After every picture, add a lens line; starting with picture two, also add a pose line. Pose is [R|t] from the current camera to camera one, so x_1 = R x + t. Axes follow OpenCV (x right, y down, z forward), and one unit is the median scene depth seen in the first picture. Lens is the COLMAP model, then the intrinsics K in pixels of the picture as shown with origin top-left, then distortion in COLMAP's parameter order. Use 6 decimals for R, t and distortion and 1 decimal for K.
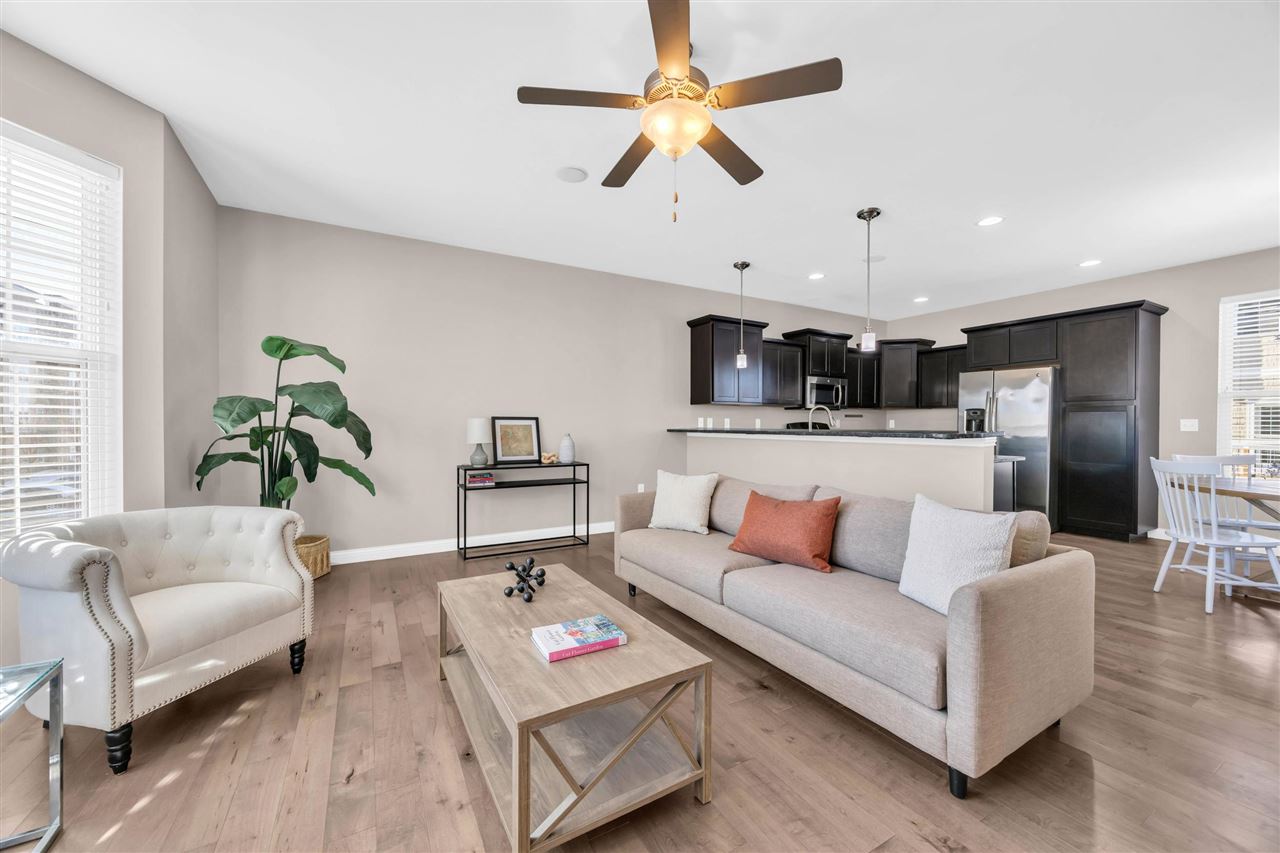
lens RADIAL K [[492.8, 0, 637.7], [0, 492.8, 426.9], [0, 0, 1]] dist [-0.000341, 0.000336]
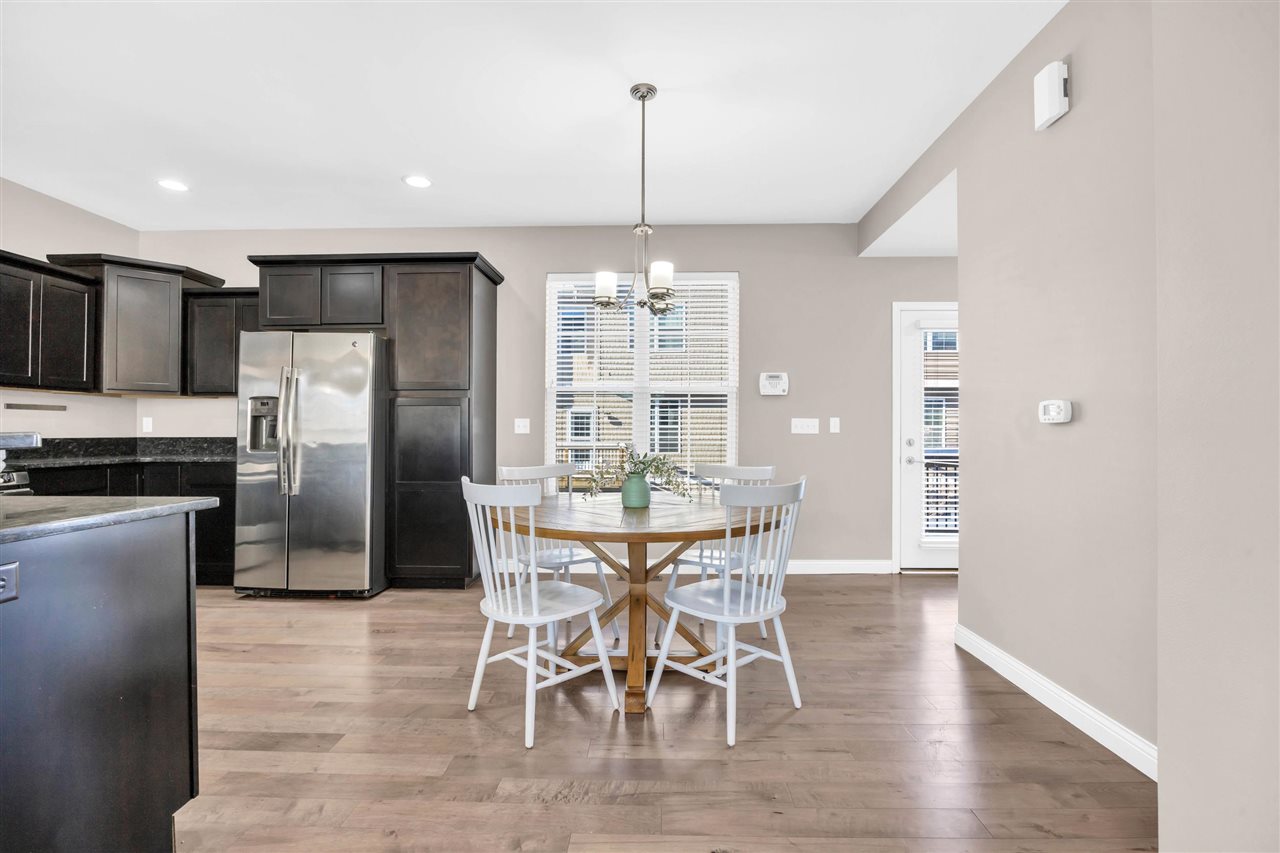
lens RADIAL K [[562.7, 0, 635.6], [0, 562.7, 426.6], [0, 0, 1]] dist [-0.004931, -0.000187]
pose [[0.528837, 0.004990, 0.848709, 0.423293], [0.005705, 0.999939, -0.009434, 0.007121], [-0.848704, 0.009831, 0.528776, 0.345679]]
